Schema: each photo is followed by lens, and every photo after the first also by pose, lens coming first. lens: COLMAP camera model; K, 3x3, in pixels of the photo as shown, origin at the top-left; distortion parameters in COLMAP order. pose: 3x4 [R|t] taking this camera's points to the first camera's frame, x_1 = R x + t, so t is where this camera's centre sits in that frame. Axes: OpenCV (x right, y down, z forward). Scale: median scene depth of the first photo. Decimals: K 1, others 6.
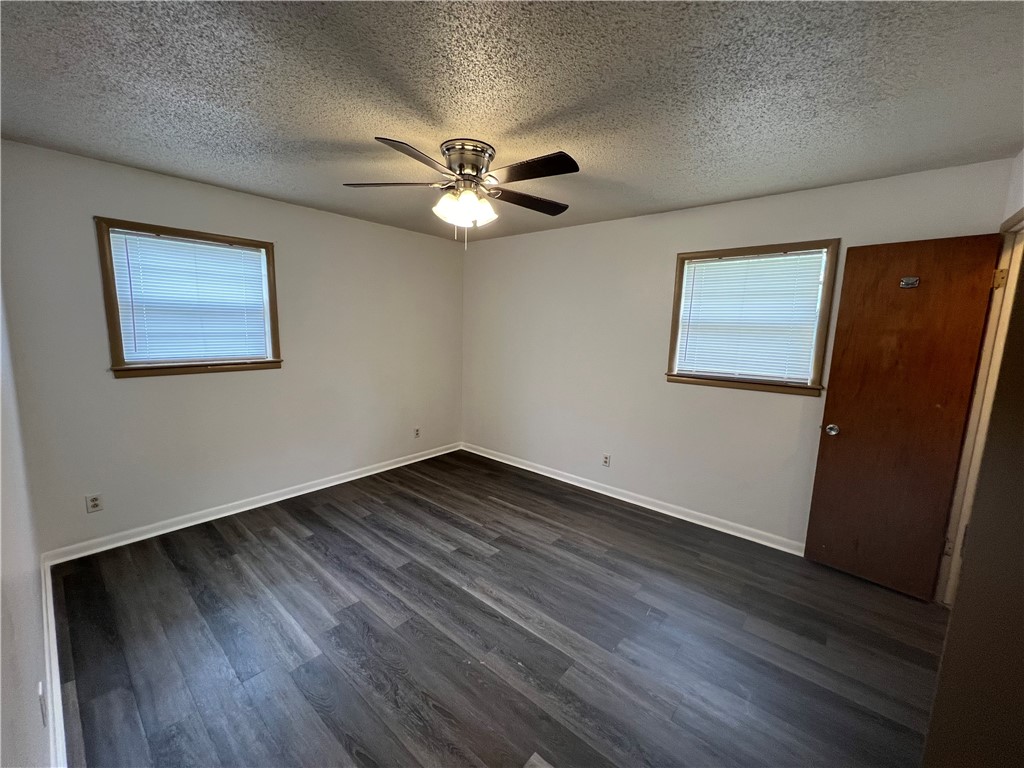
lens RADIAL K [[405.9, 0, 512.0], [0, 405.9, 384.0], [0, 0, 1]] dist [0.000883, -0.000033]
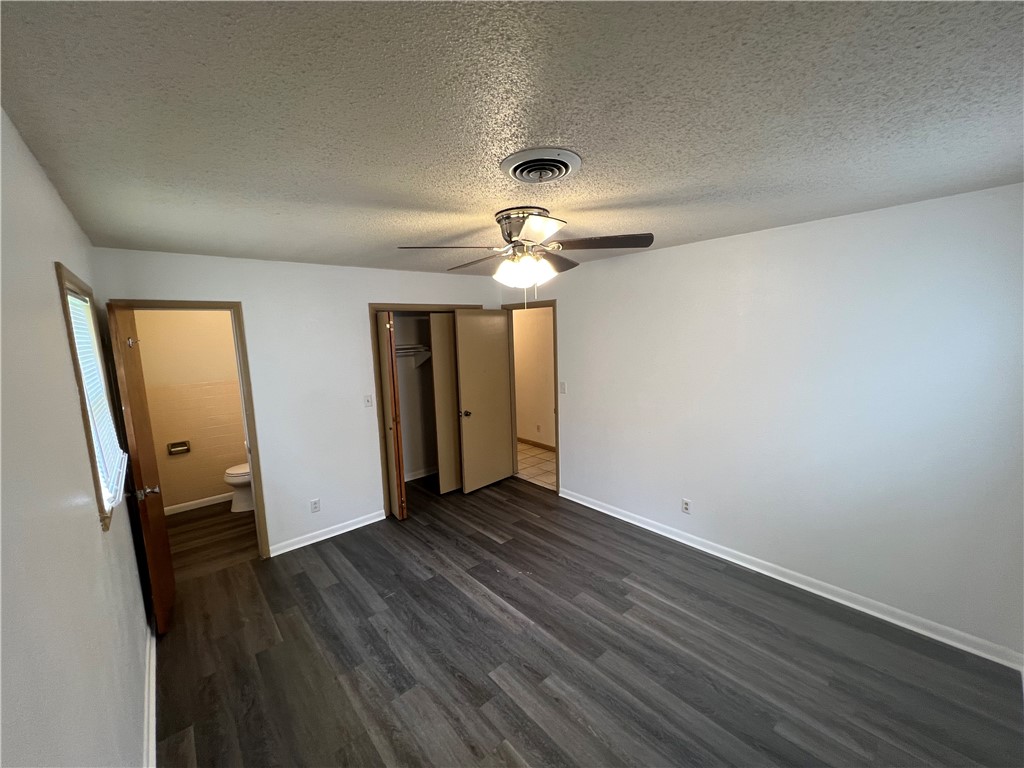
lens RADIAL K [[405.9, 0, 512.0], [0, 405.9, 384.0], [0, 0, 1]] dist [0.000883, -0.000033]
pose [[-0.988922, -0.015325, 0.147644, -0.211486], [0.026676, 0.960114, 0.278334, -0.400617], [-0.146020, 0.279189, -0.949069, 1.838046]]
